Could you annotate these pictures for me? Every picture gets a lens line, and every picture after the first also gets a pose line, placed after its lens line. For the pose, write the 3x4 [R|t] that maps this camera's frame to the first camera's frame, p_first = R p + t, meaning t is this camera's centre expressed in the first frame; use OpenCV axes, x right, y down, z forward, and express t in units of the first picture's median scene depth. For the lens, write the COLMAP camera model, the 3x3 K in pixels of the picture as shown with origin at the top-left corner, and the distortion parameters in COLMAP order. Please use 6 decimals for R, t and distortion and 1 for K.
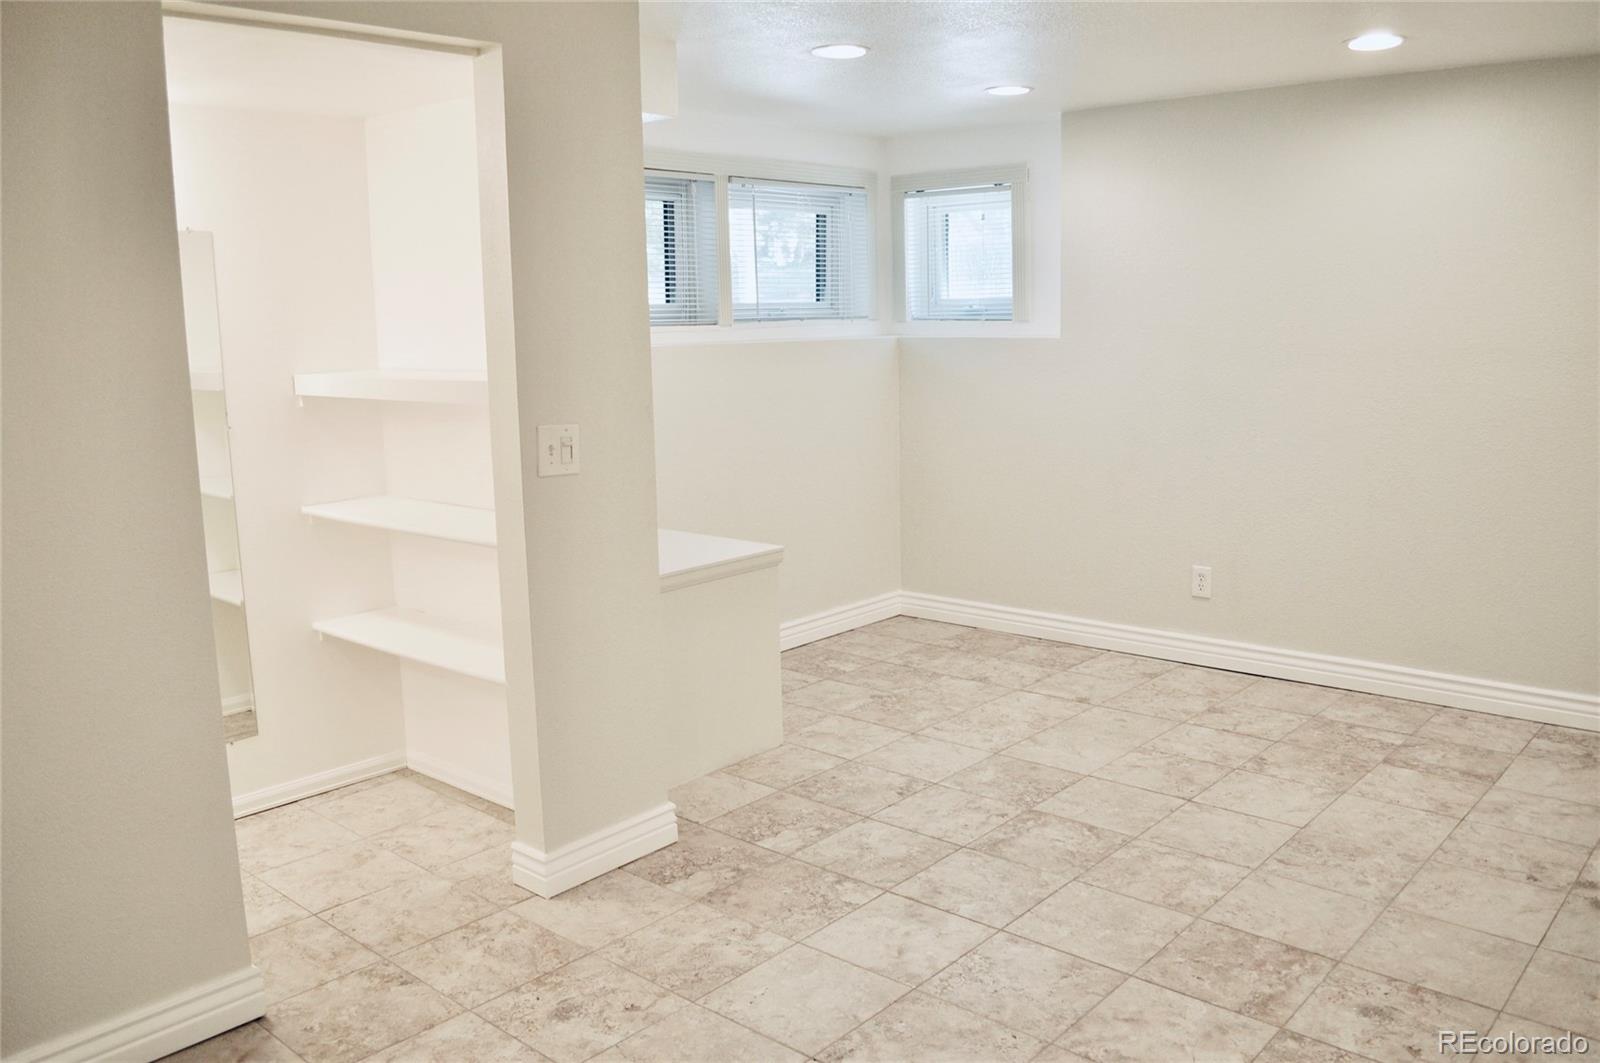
lens RADIAL K [[1281.3, 0, 788.6], [0, 1281.3, 524.8], [0, 0, 1]] dist [-0.081539, 0.009291]
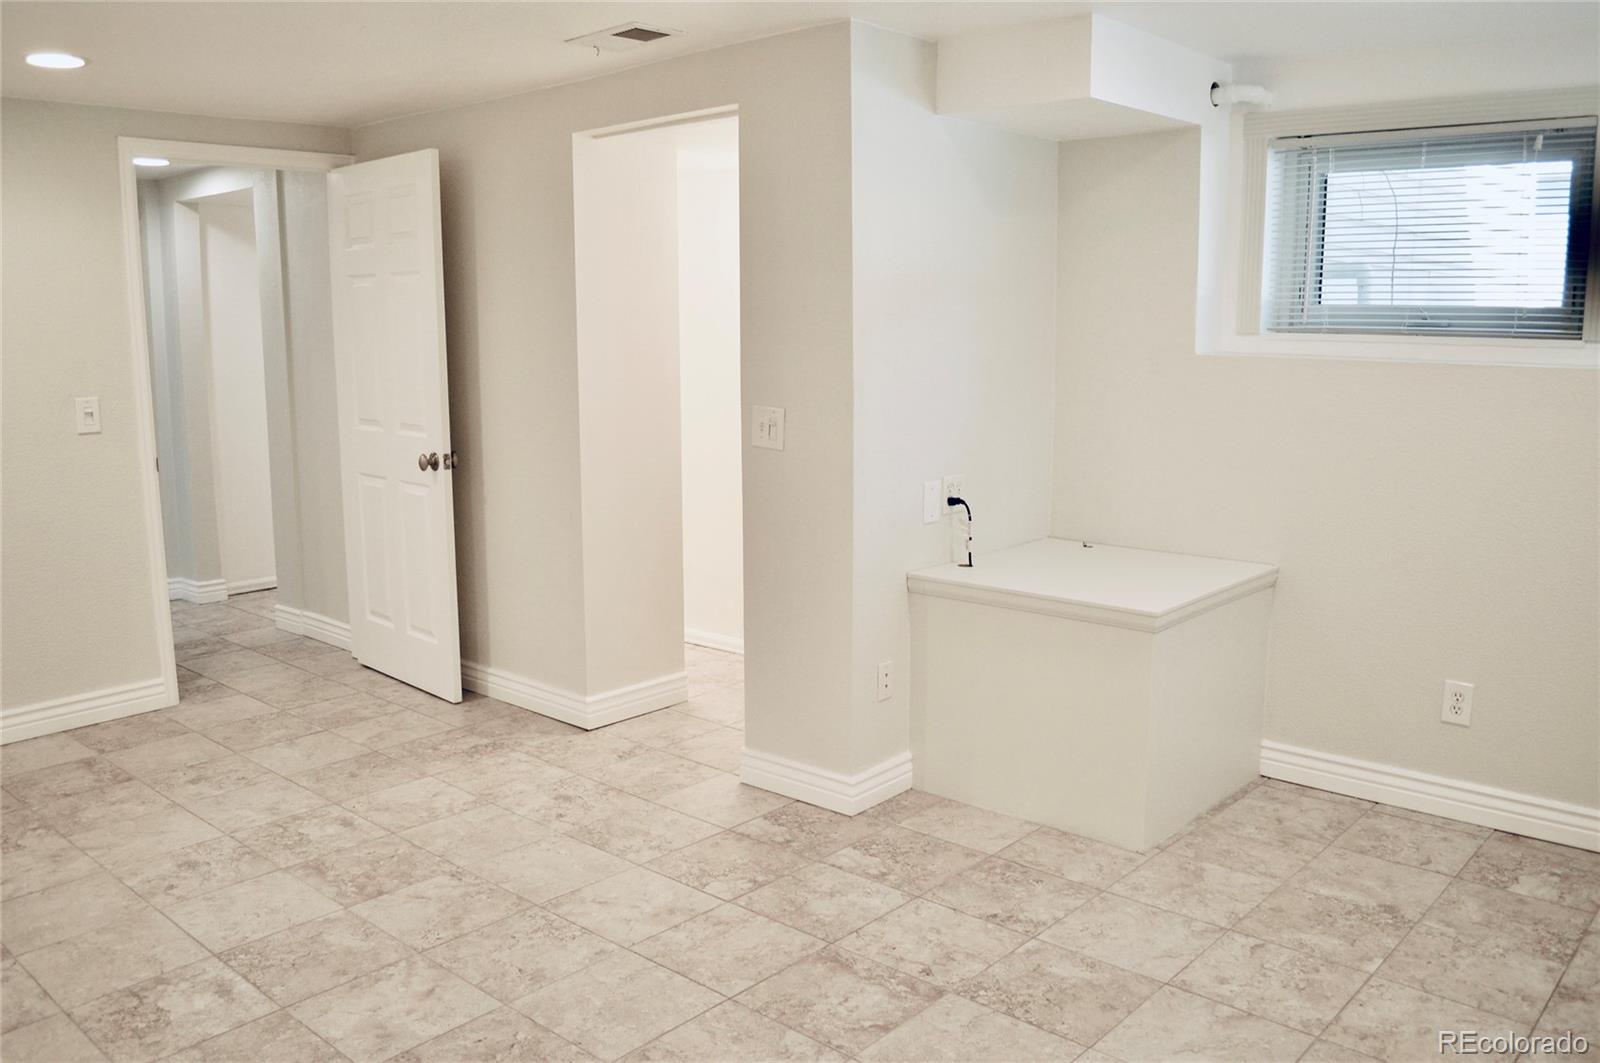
lens RADIAL K [[1281.3, 0, 788.6], [0, 1281.3, 524.8], [0, 0, 1]] dist [-0.081539, 0.009291]
pose [[-0.000848, 0.181395, -0.983410, 0.940733], [-0.162180, 0.970366, 0.179128, -0.173194], [0.986761, 0.159642, 0.028596, 0.910058]]
